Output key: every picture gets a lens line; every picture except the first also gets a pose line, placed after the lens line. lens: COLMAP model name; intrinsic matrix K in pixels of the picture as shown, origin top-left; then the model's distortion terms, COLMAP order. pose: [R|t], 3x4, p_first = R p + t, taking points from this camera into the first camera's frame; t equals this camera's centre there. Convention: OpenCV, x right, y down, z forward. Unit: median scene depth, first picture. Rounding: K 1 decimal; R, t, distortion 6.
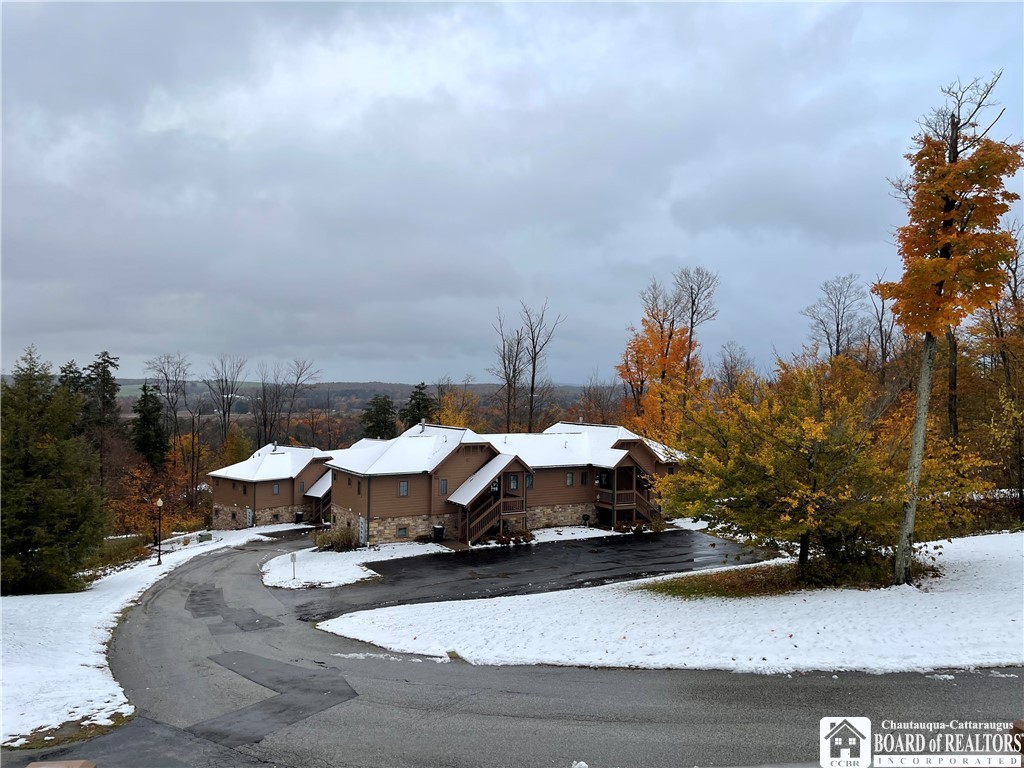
lens RADIAL K [[775.3, 0, 506.9], [0, 775.3, 390.6], [0, 0, 1]] dist [0.085091, -0.122414]
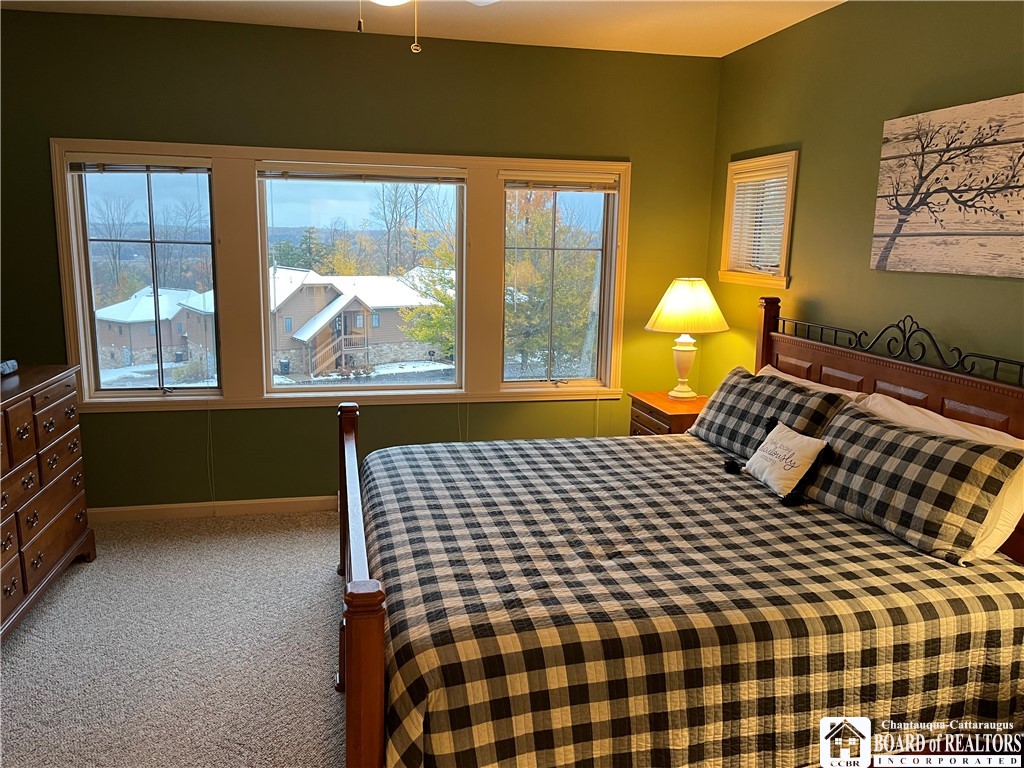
lens RADIAL K [[775.3, 0, 506.9], [0, 775.3, 390.6], [0, 0, 1]] dist [0.085091, -0.122414]
pose [[0.997102, -0.008797, 0.075562, 0.133062], [-0.005930, 0.981281, 0.192489, 0.003408], [-0.075841, -0.192379, 0.978386, -0.094766]]
